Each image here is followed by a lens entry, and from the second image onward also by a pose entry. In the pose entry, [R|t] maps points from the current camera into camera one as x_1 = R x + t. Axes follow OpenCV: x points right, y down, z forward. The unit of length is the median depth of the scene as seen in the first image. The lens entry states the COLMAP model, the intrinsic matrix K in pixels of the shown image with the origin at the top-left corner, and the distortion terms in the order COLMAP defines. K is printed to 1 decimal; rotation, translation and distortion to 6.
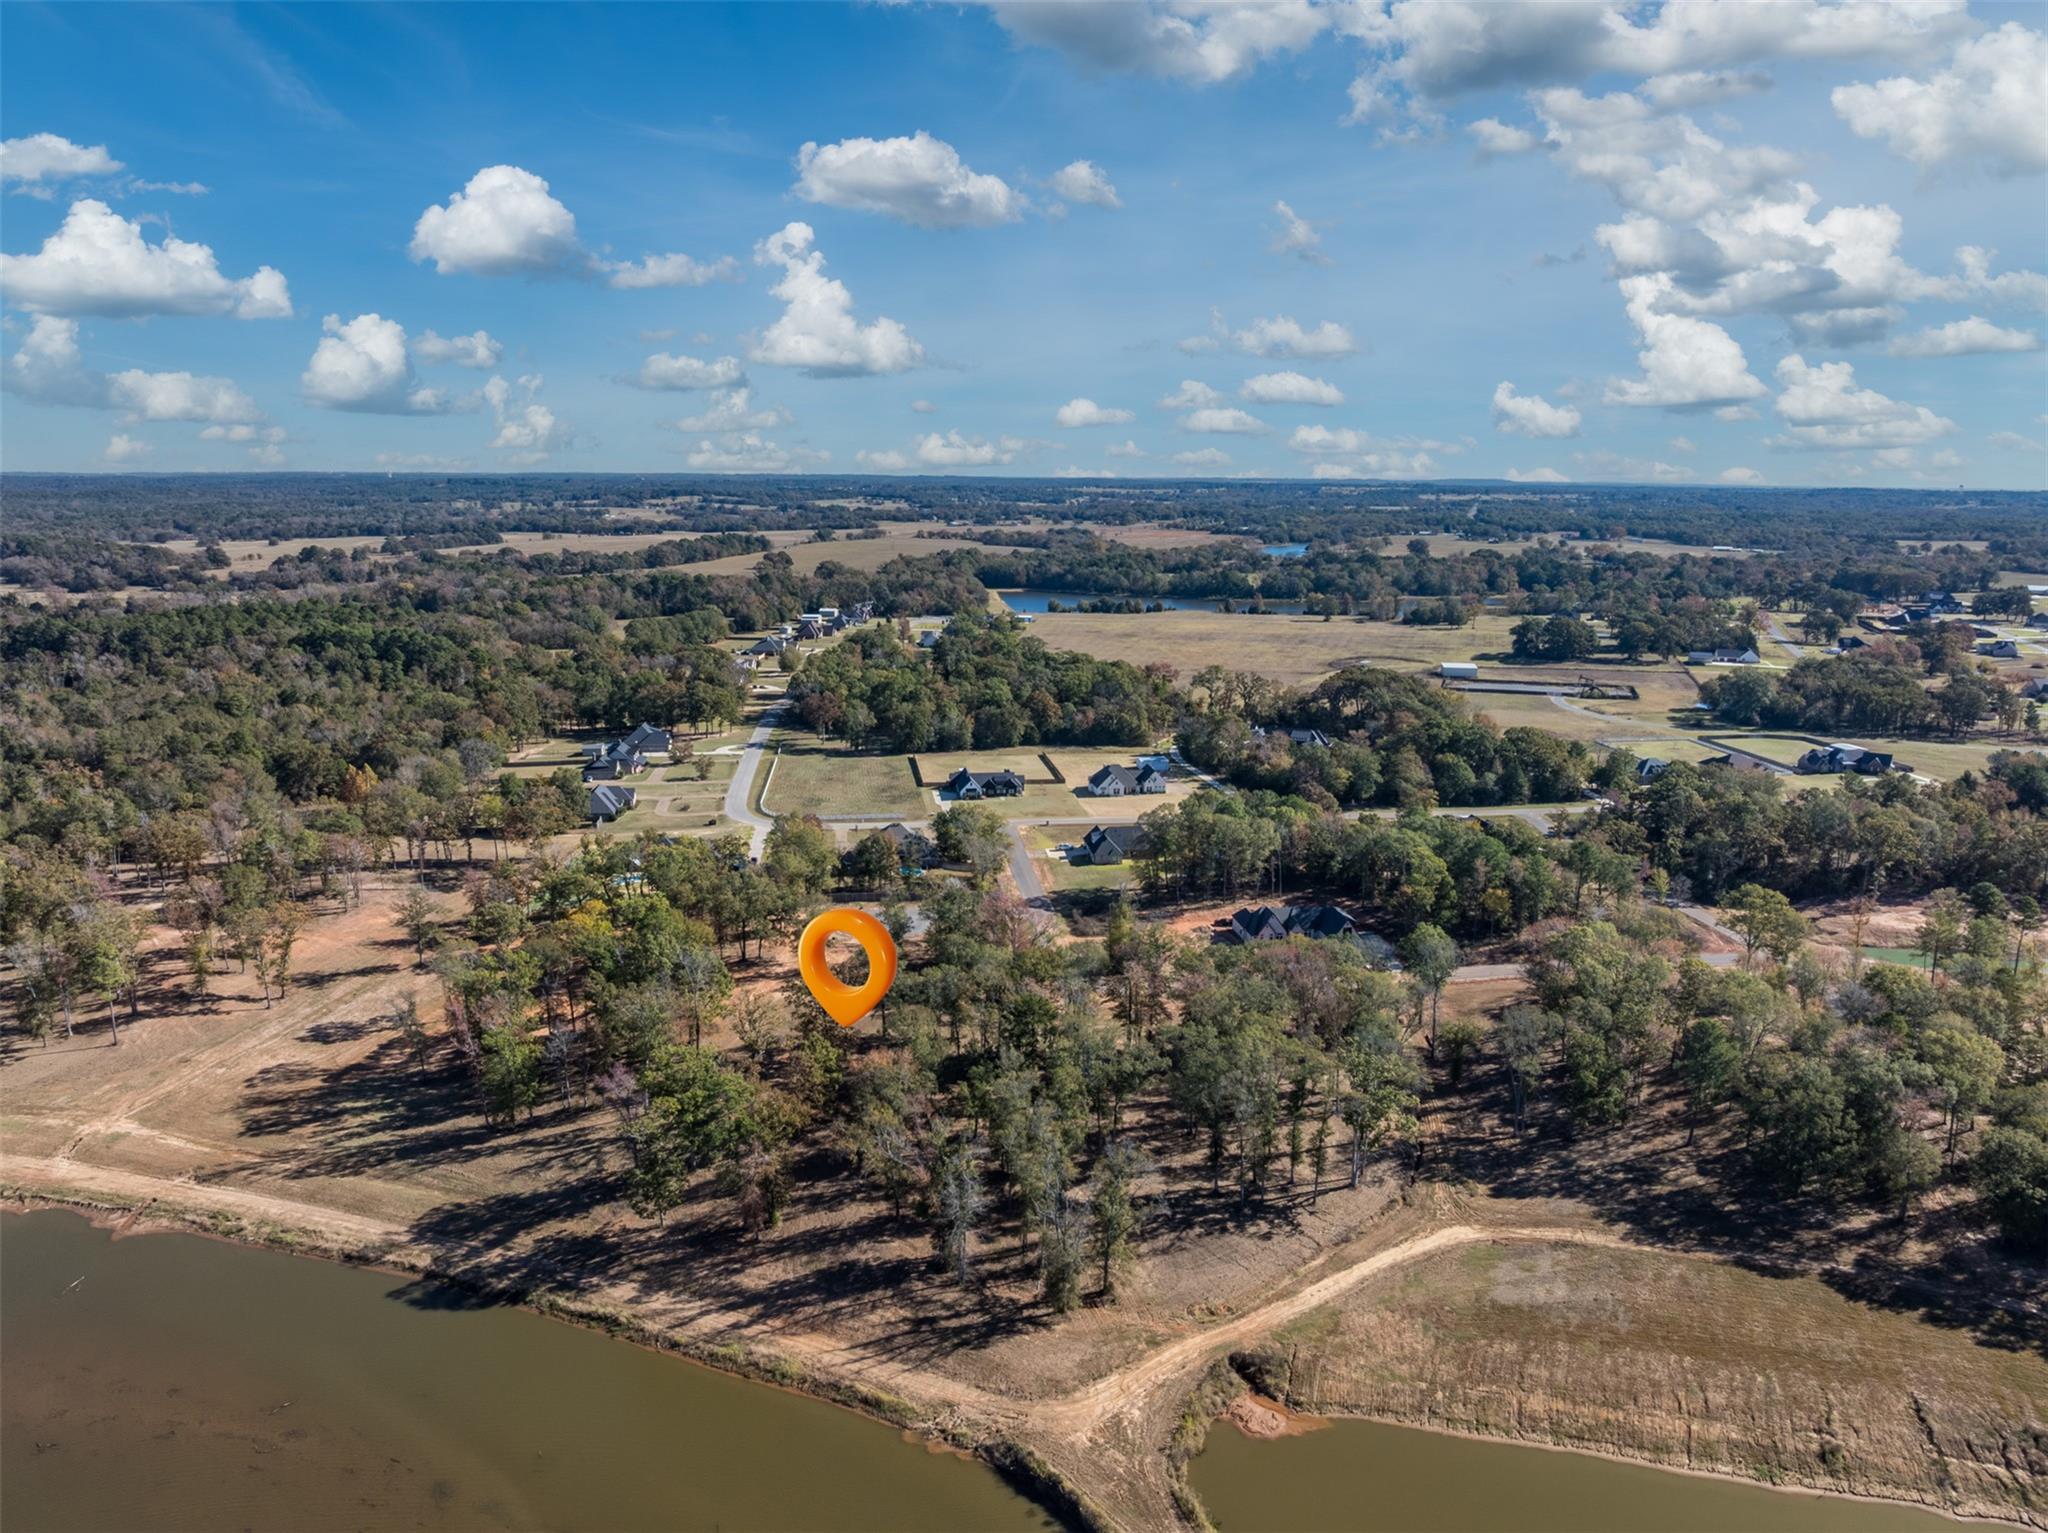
lens RADIAL K [[1415.0, 0, 1032.9], [0, 1415.0, 842.9], [0, 0, 1]] dist [-0.033847, 0.004396]
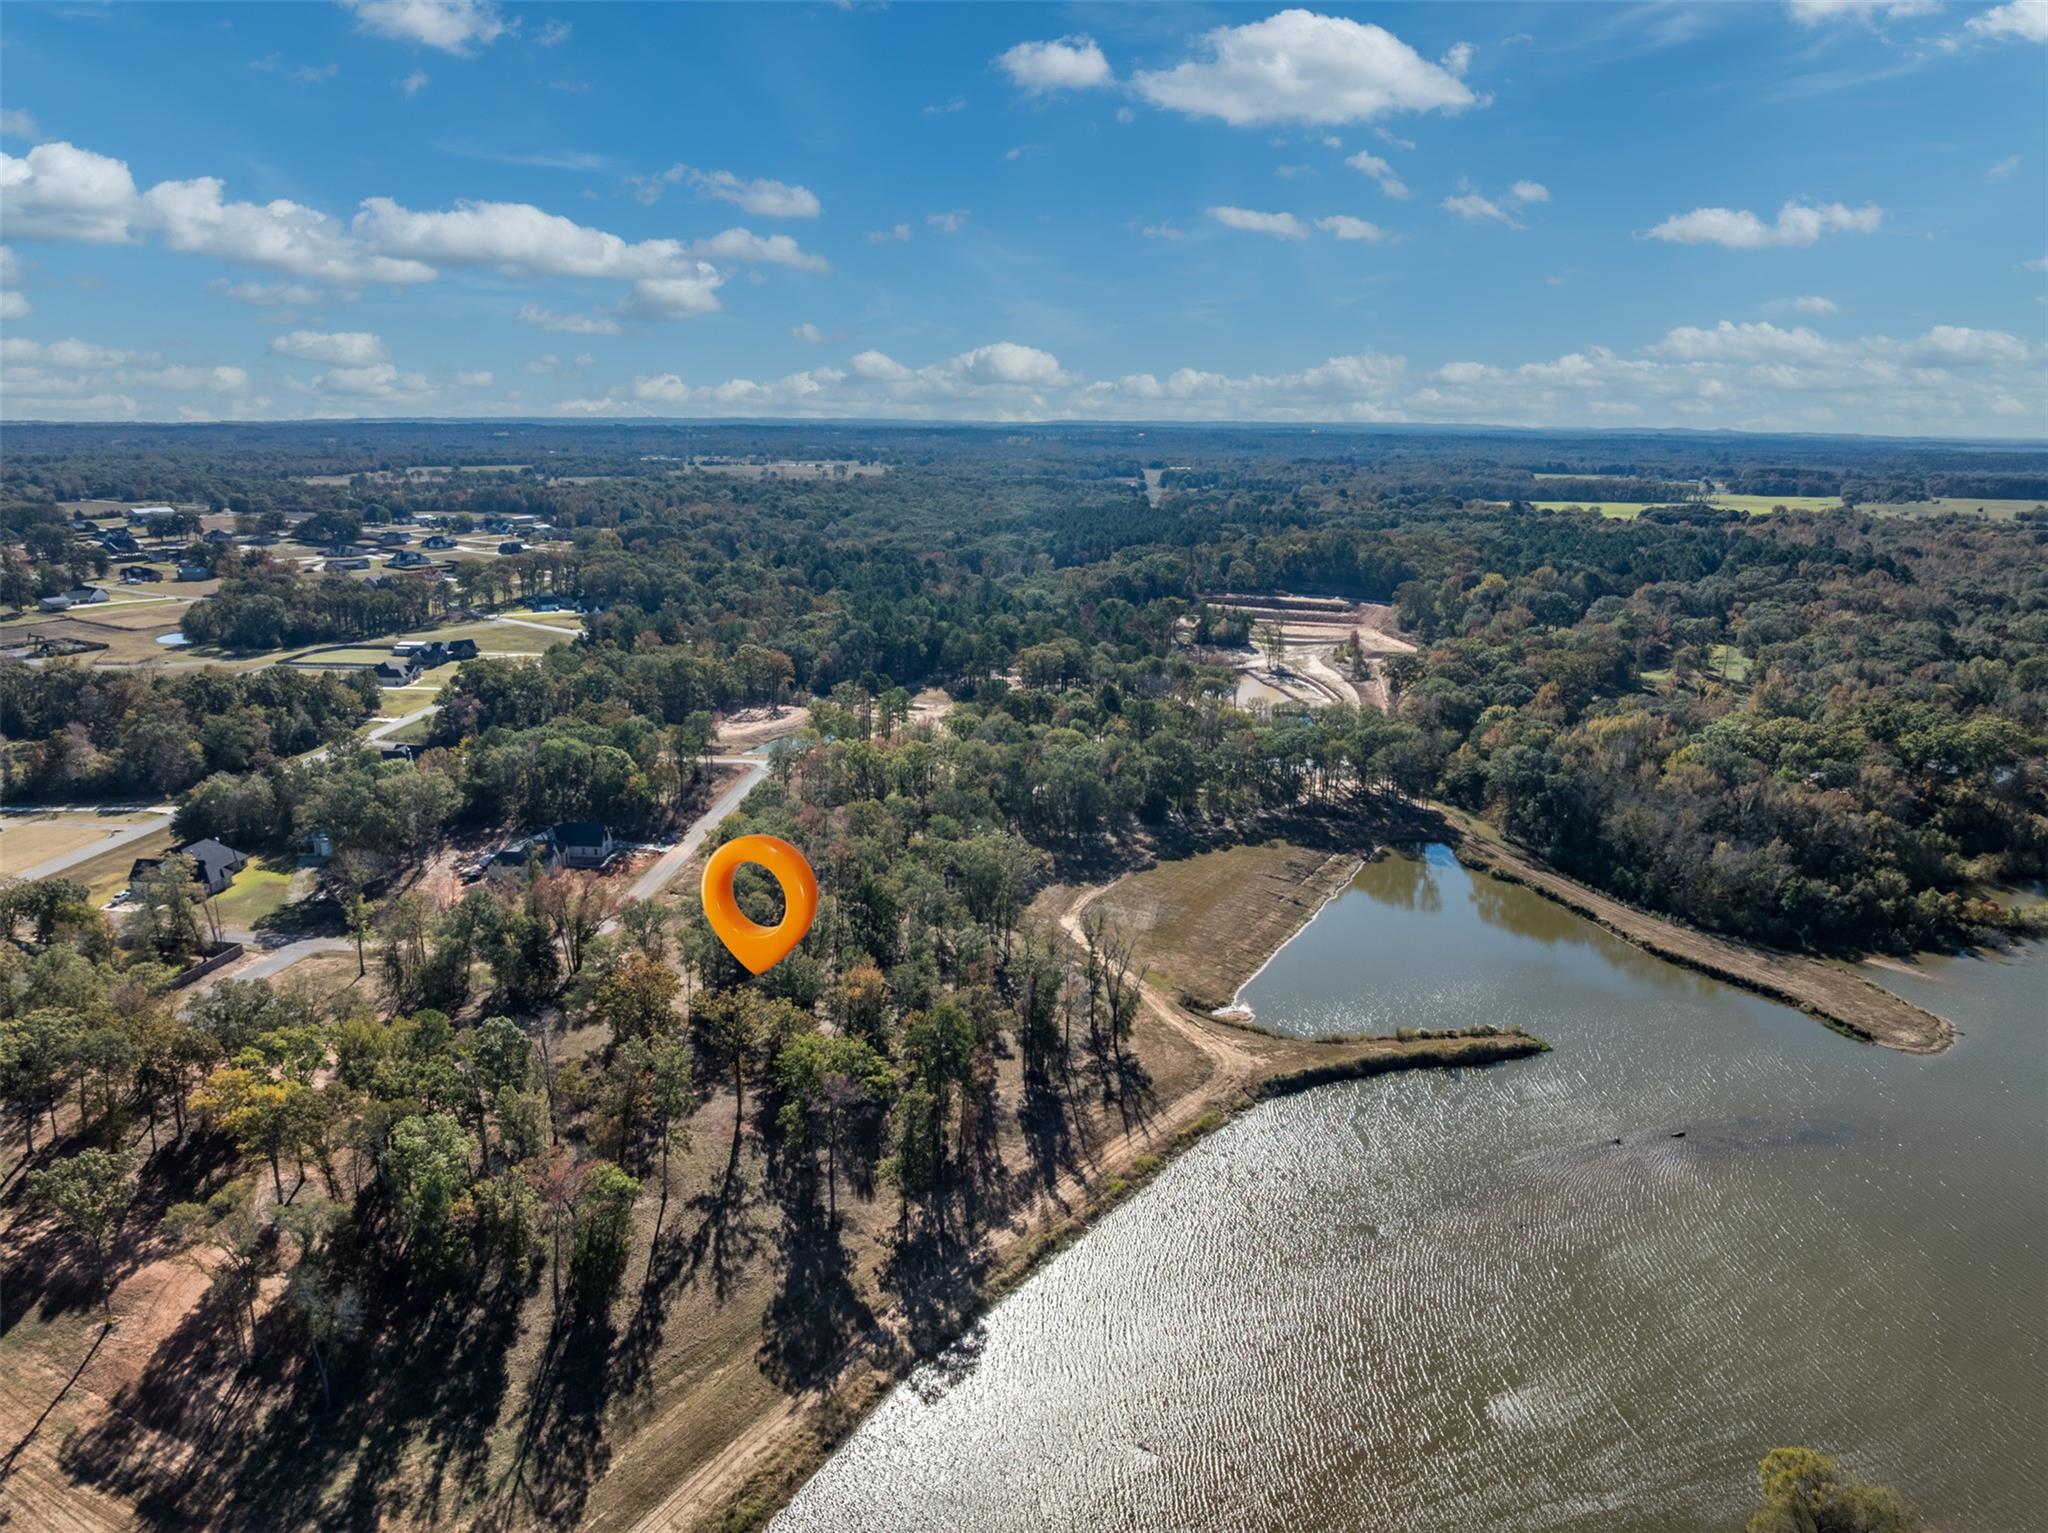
lens RADIAL K [[1435.2, 0, 1037.8], [0, 1435.2, 767.1], [0, 0, 1]] dist [-0.034574, -0.004967]
pose [[0.202740, -0.234359, 0.950775, -0.764336], [0.240398, 0.953137, 0.183680, -0.110106], [-0.949266, 0.191326, 0.249578, 0.445250]]
